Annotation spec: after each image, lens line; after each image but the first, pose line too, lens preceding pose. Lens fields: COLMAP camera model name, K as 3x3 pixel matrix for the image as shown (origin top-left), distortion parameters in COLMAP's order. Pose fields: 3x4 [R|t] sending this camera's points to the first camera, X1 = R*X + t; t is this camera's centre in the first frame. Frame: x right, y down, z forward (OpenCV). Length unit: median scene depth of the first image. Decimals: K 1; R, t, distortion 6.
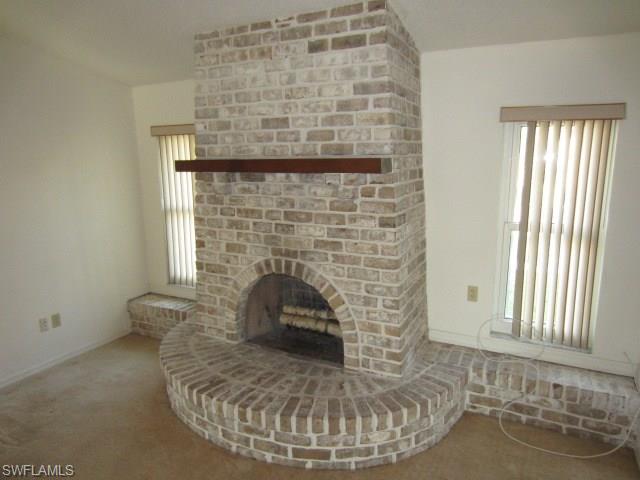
lens RADIAL K [[452.4, 0, 319.1], [0, 452.4, 241.6], [0, 0, 1]] dist [-0.034773, 0.006551]
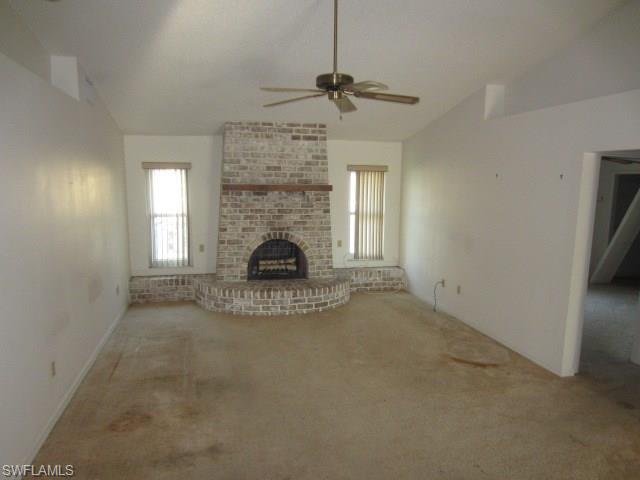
lens RADIAL K [[452.4, 0, 318.2], [0, 452.4, 238.7], [0, 0, 1]] dist [-0.034773, 0.006551]
pose [[0.753607, -0.061510, 0.654441, -1.375669], [0.105975, 0.993957, -0.028612, 0.157661], [-0.648727, 0.090917, 0.755571, -0.747868]]
